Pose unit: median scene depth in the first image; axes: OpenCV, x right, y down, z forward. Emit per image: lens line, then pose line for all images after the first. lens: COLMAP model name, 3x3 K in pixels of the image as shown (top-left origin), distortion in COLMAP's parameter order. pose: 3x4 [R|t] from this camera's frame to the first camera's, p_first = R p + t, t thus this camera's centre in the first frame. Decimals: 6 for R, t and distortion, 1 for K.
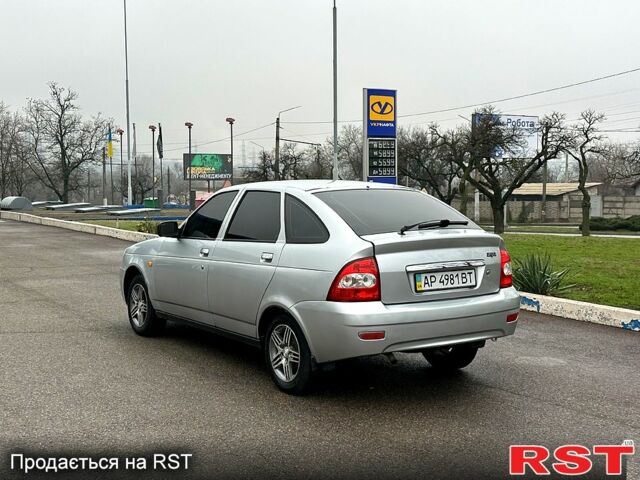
lens RADIAL K [[872.7, 0, 295.1], [0, 872.7, 255.7], [0, 0, 1]] dist [0.129620, -0.068189]
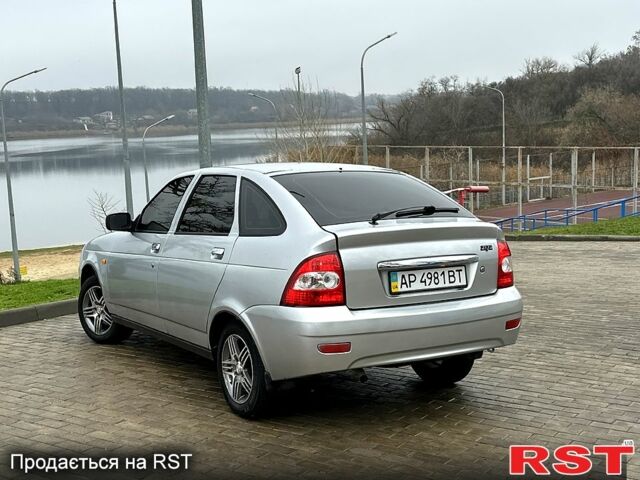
lens RADIAL K [[872.7, 0, 295.1], [0, 872.7, 255.7], [0, 0, 1]] dist [0.129620, -0.068189]
pose [[0.999438, -0.006388, -0.032912, 0.072722], [0.006500, 0.999973, 0.003294, 0.002192], [0.032890, -0.003506, 0.999453, 0.172378]]
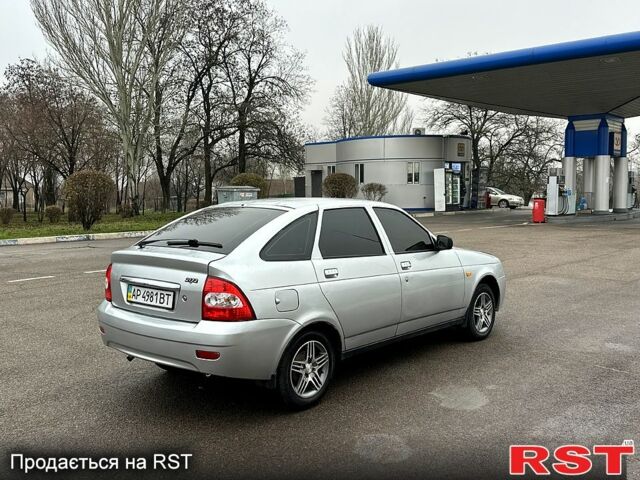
lens RADIAL K [[744.3, 0, 320.0], [0, 744.3, 240.0], [0, 0, 1]] dist [0.094160, -0.005811]
pose [[0.218028, 0.070115, -0.973421, 1.042556], [-0.089629, 0.994639, 0.051568, -0.099068], [0.971818, 0.076003, 0.223144, 0.974616]]
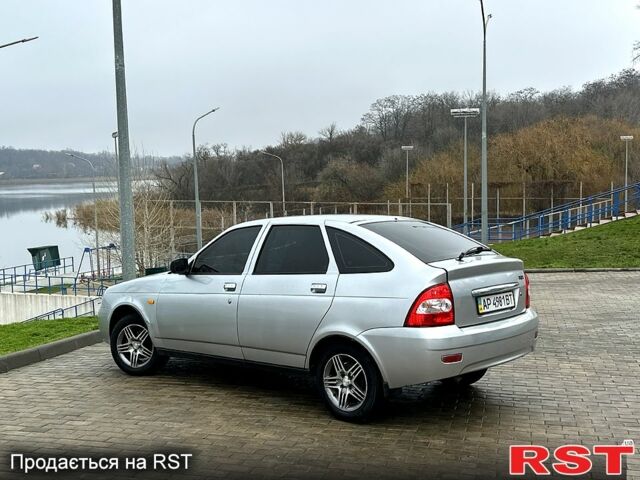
lens RADIAL K [[744.3, 0, 320.0], [0, 744.3, 240.0], [0, 0, 1]] dist [0.094160, -0.005811]
pose [[0.962977, -0.023639, 0.268545, -0.276765], [0.041653, 0.997233, -0.061580, -0.000884], [-0.266346, 0.070486, 0.961297, 0.163598]]
